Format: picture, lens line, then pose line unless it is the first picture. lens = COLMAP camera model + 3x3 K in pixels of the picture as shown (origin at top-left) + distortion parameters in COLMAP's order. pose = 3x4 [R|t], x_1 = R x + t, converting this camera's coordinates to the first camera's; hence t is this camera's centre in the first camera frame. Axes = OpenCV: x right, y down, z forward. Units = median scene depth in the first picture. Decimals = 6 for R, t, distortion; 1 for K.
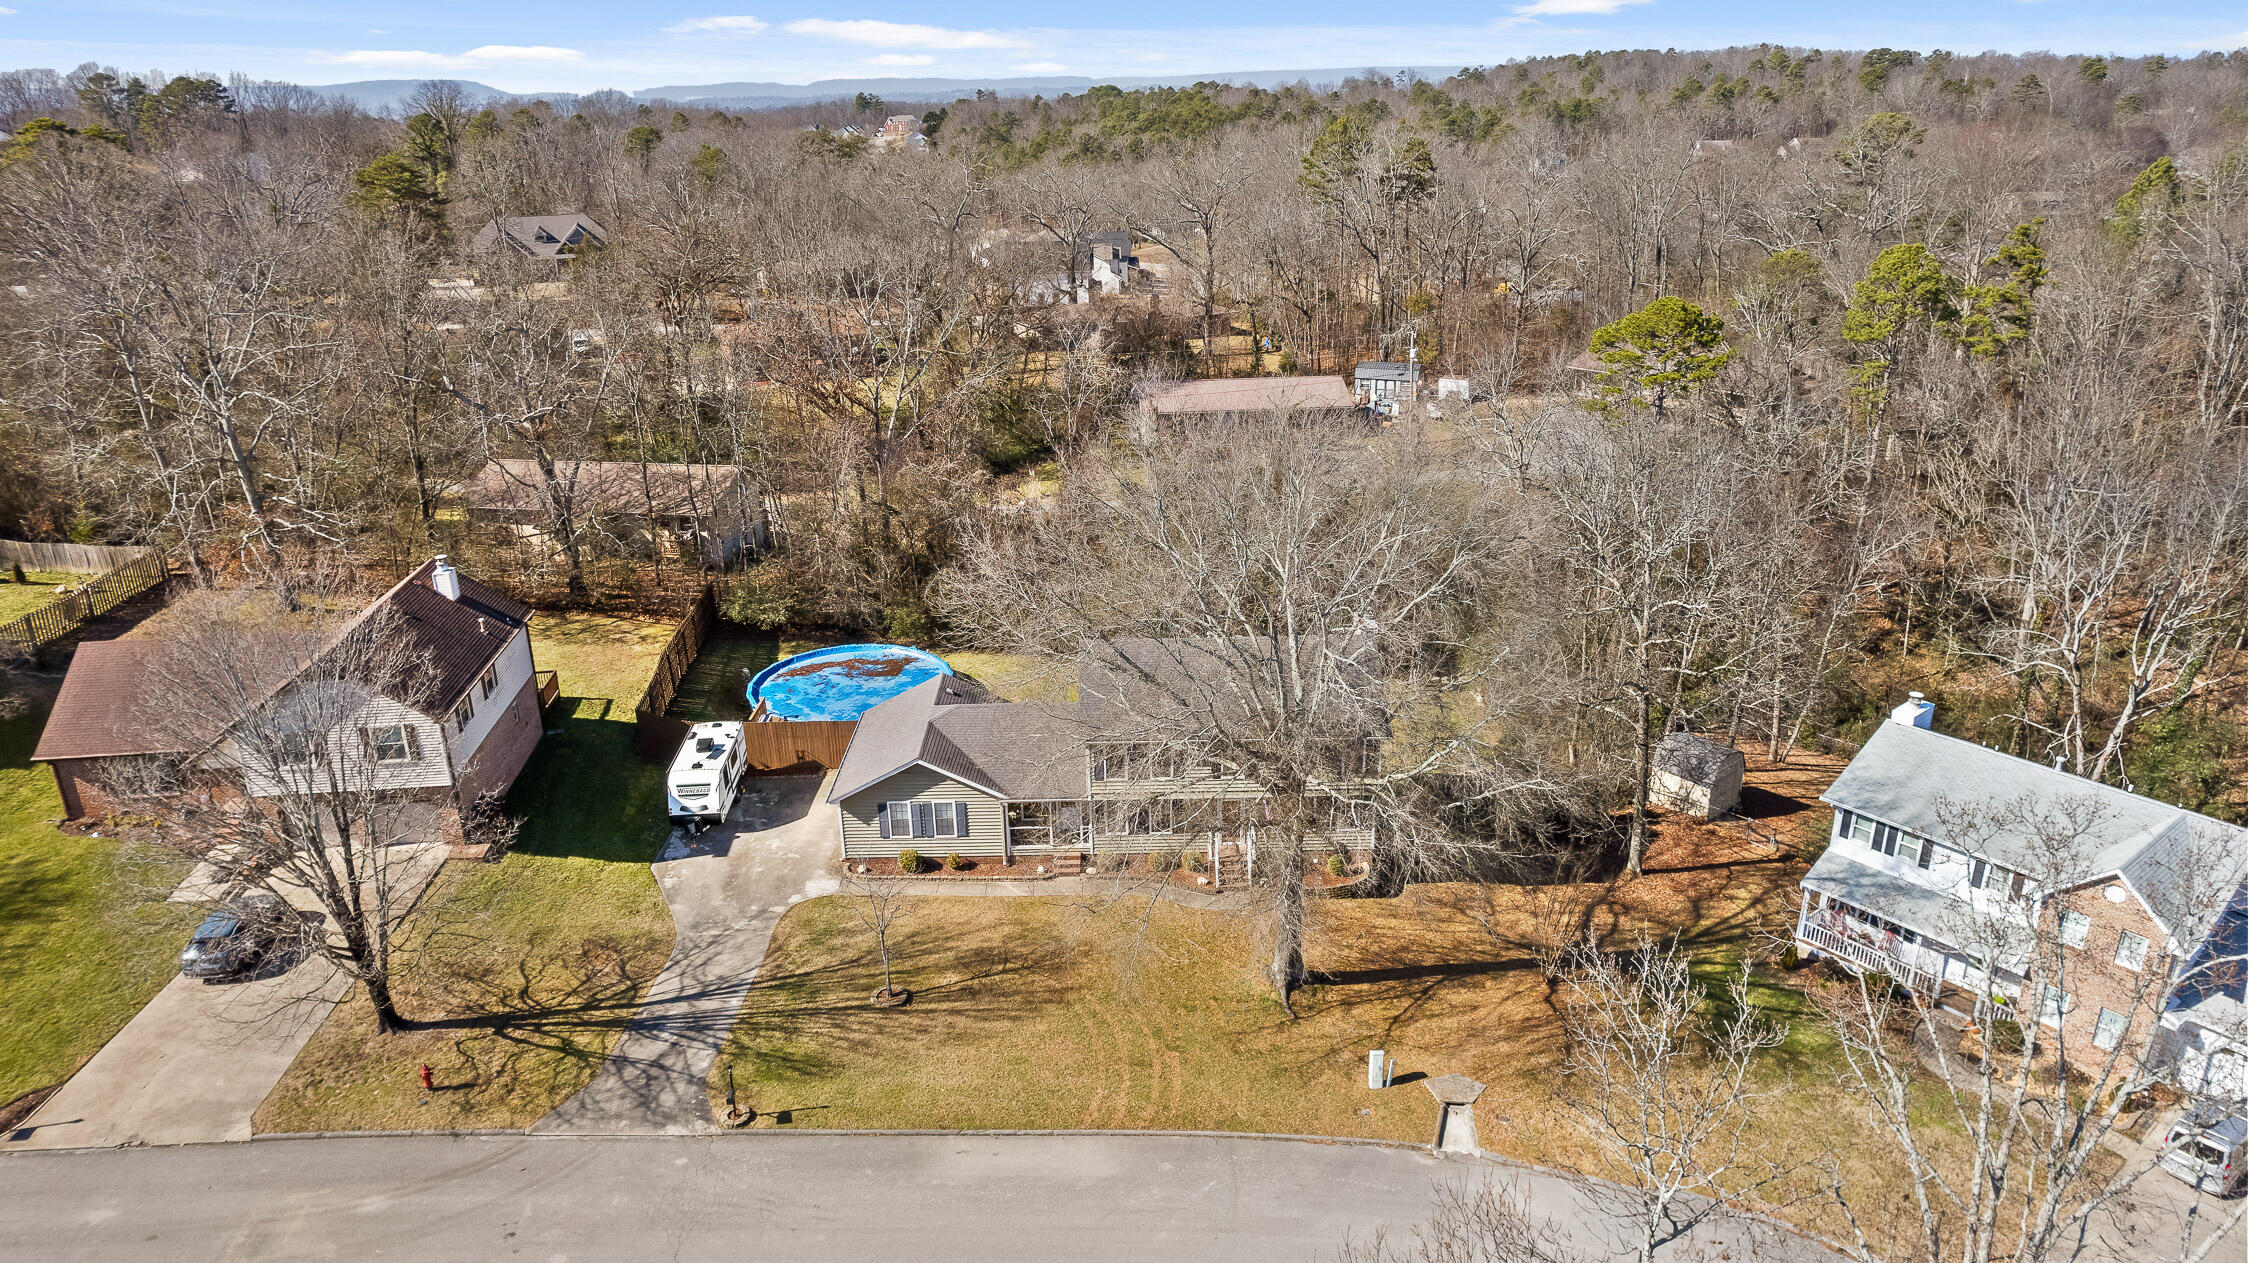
lens RADIAL K [[1441.9, 0, 1127.4], [0, 1441.9, 638.4], [0, 0, 1]] dist [-0.070457, 0.061221]
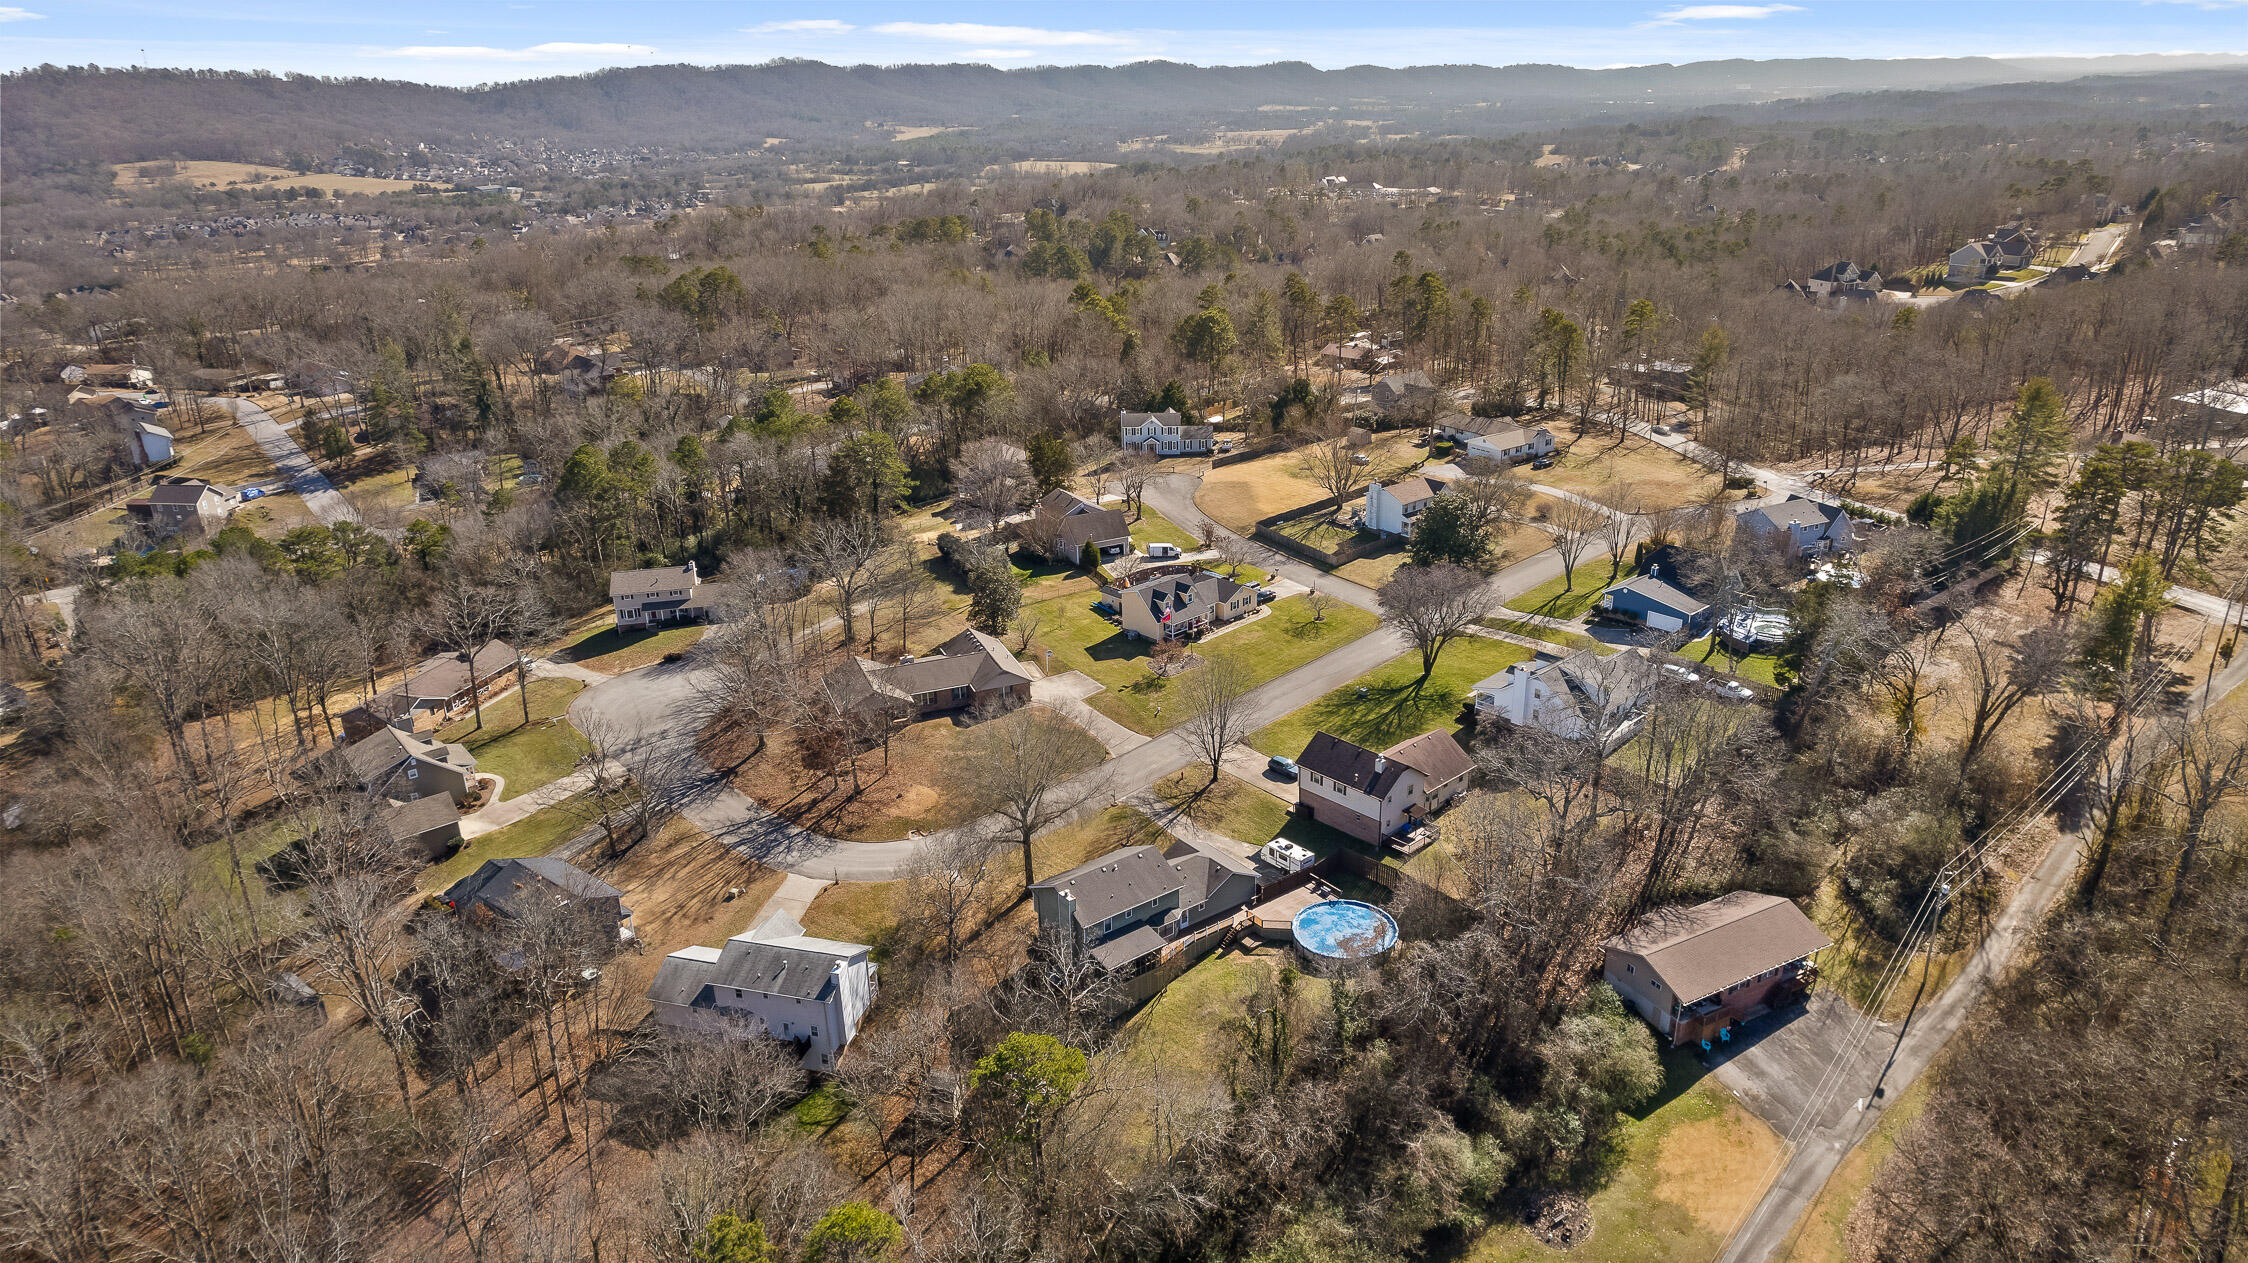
lens RADIAL K [[1441.9, 0, 1125.2], [0, 1441.9, 625.4], [0, 0, 1]] dist [-0.070457, 0.061221]
pose [[-0.803150, 0.247789, -0.541803, 1.349458], [-0.175676, 0.770474, 0.612786, -1.935033], [0.569287, 0.587341, -0.575276, 2.356694]]
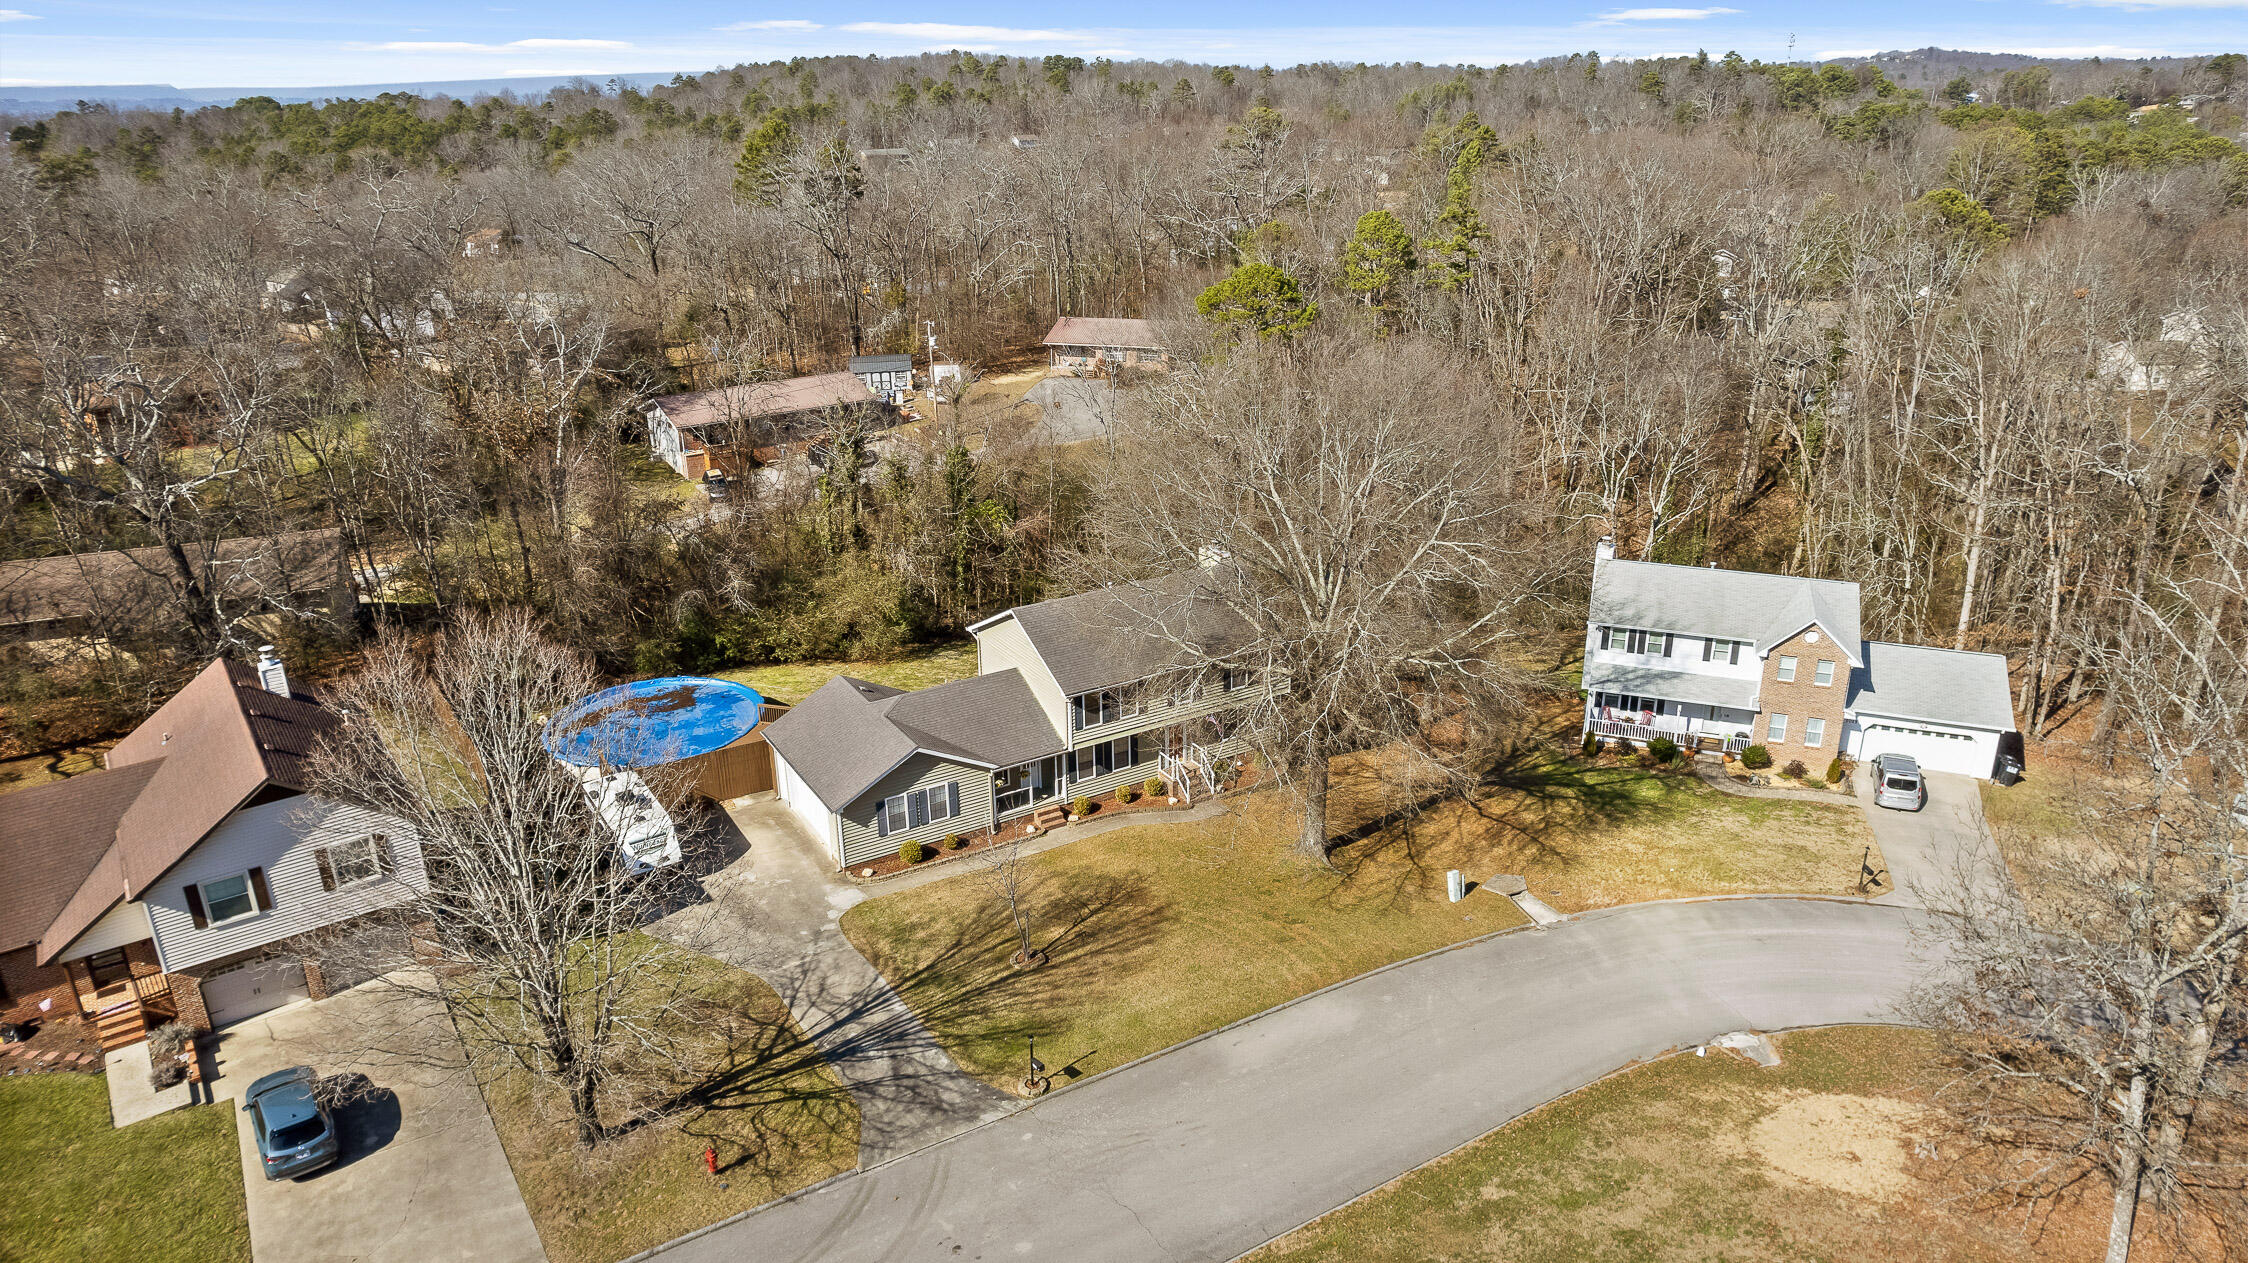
lens RADIAL K [[1441.9, 0, 1128.6], [0, 1441.9, 641.4], [0, 0, 1]] dist [-0.070457, 0.061221]
pose [[0.859241, -0.181759, 0.478193, -0.508190], [0.183194, 0.982087, 0.044115, -0.006448], [-0.477646, 0.049697, 0.877146, 0.044769]]
